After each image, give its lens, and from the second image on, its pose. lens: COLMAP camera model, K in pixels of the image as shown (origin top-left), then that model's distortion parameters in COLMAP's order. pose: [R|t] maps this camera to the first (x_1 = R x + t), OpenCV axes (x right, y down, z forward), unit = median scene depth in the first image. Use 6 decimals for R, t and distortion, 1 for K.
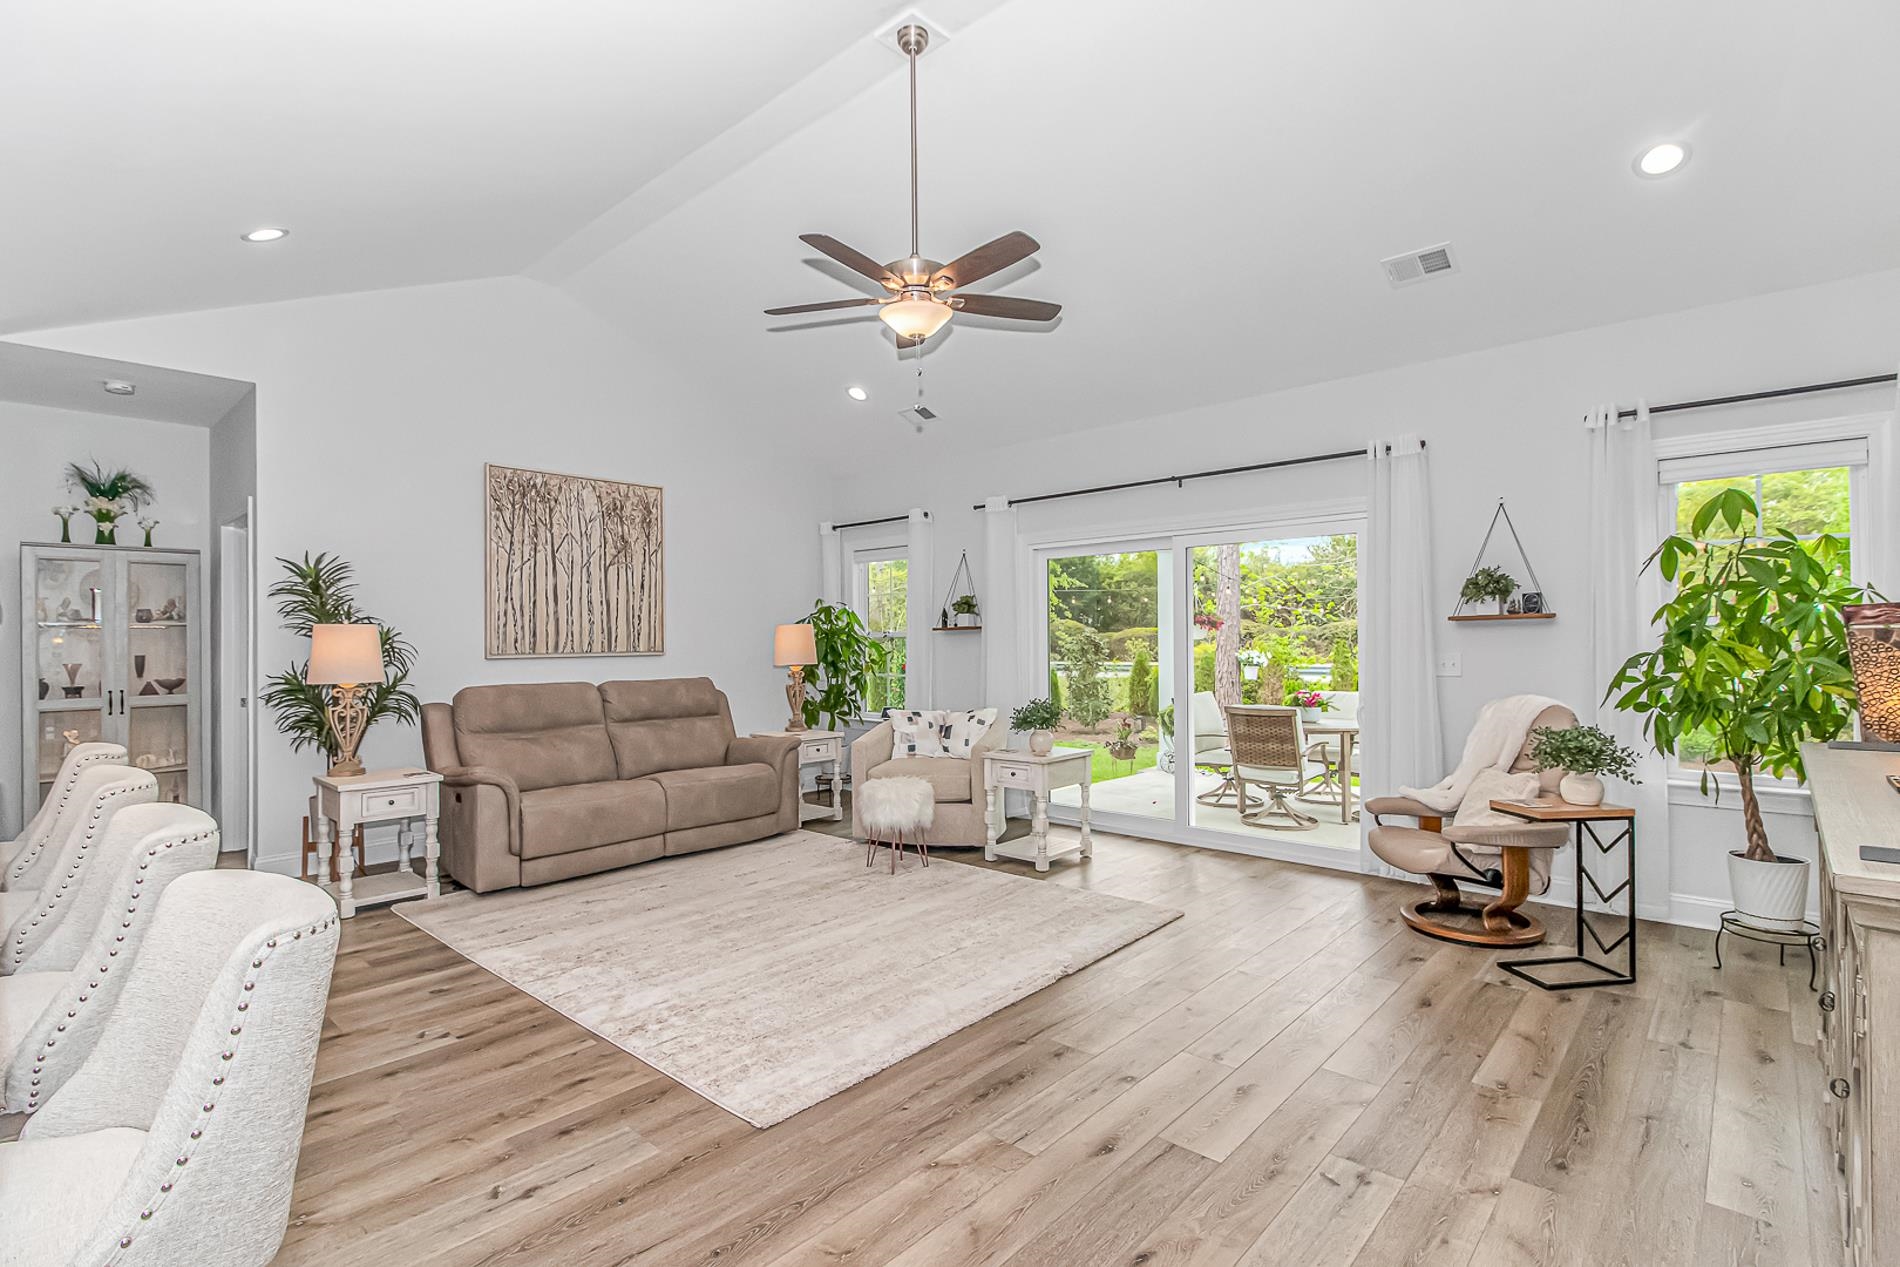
lens RADIAL K [[904.0, 0, 945.8], [0, 904.0, 631.2], [0, 0, 1]] dist [0.011872, -0.001432]
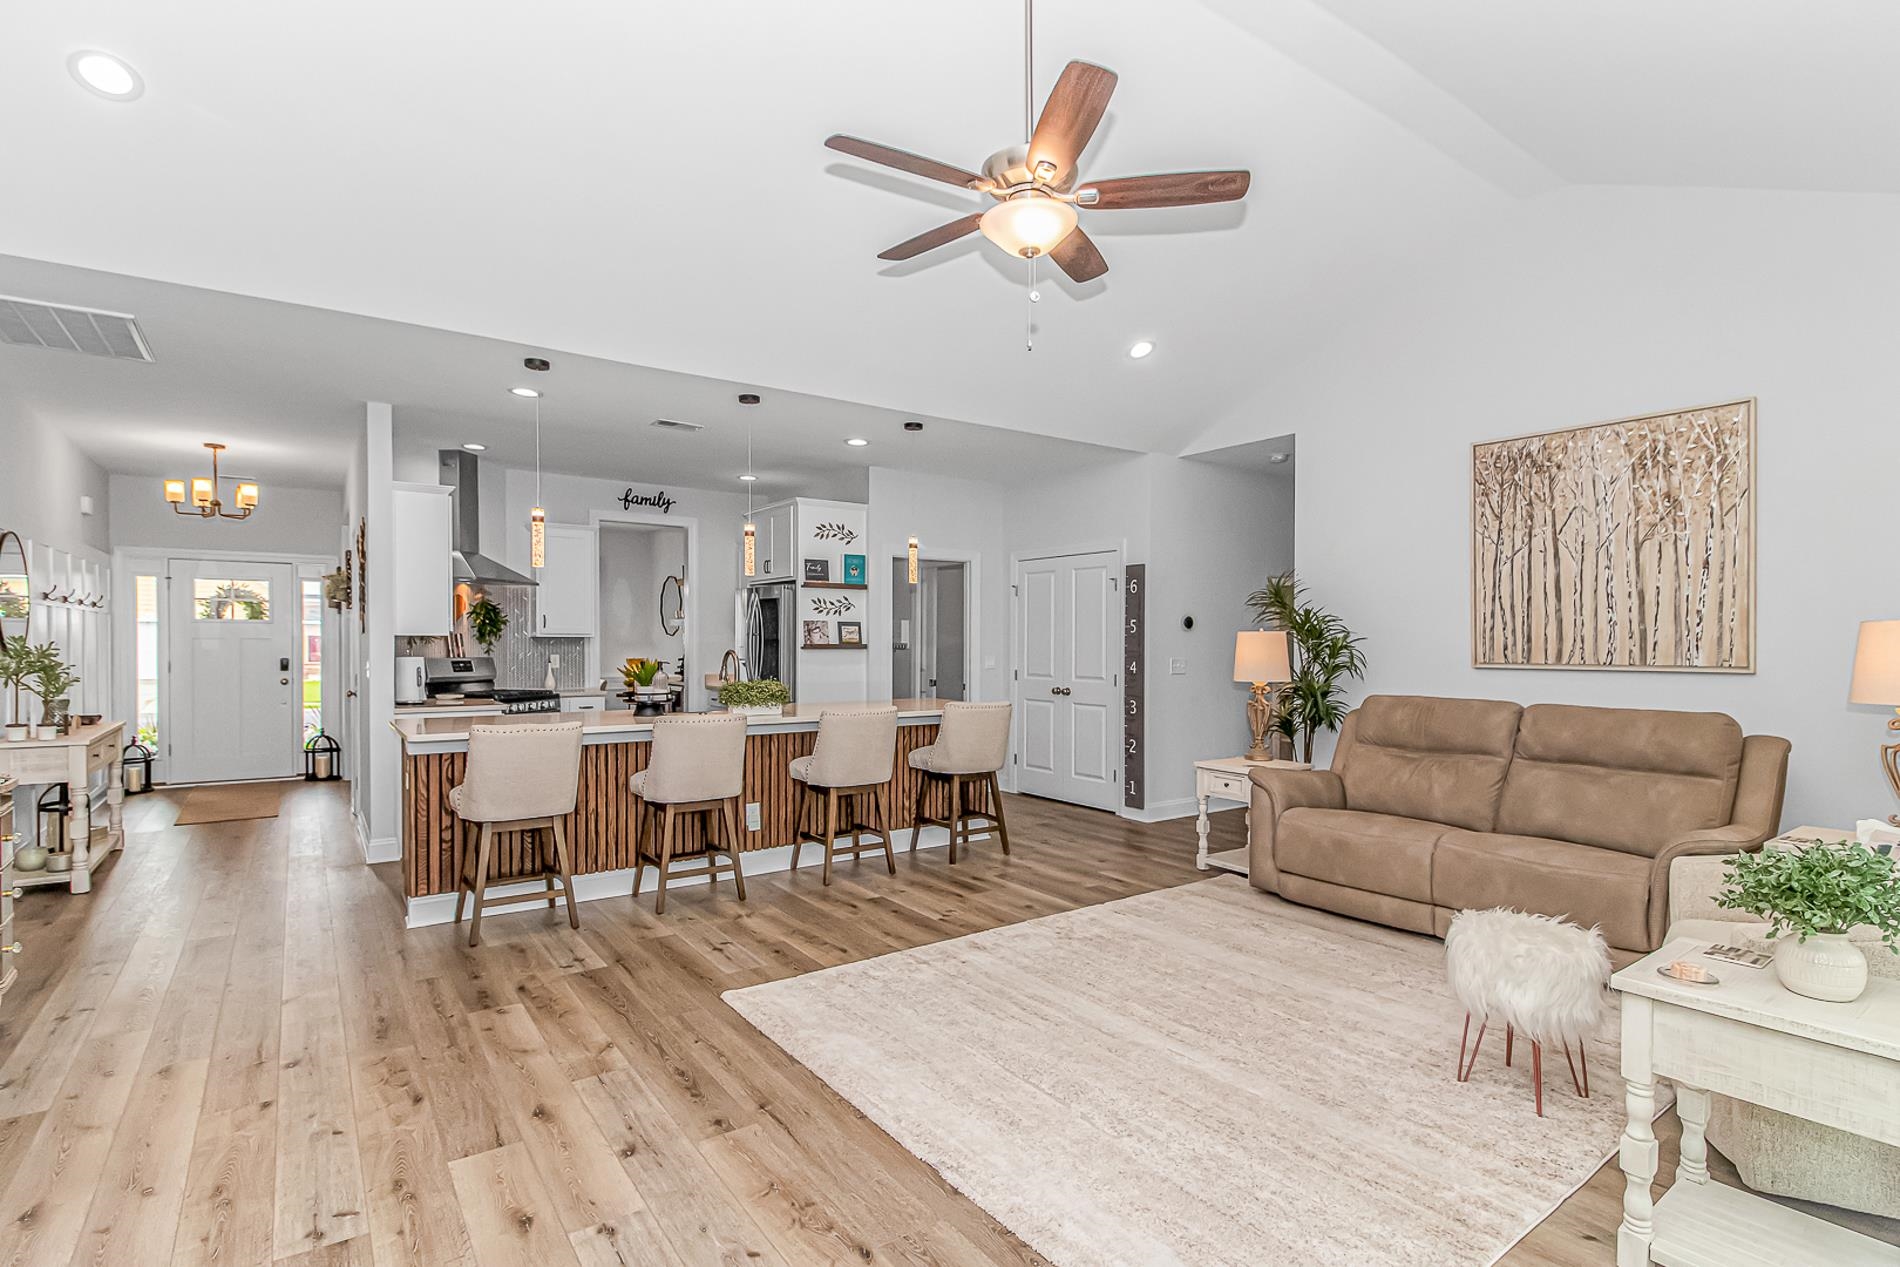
lens RADIAL K [[904.0, 0, 945.9], [0, 904.0, 642.5], [0, 0, 1]] dist [0.011872, -0.001432]
pose [[-0.205726, 0.013263, -0.978520, 0.832625], [0.010351, 0.999882, 0.011377, -0.015852], [0.978555, -0.007788, -0.205839, 1.230481]]
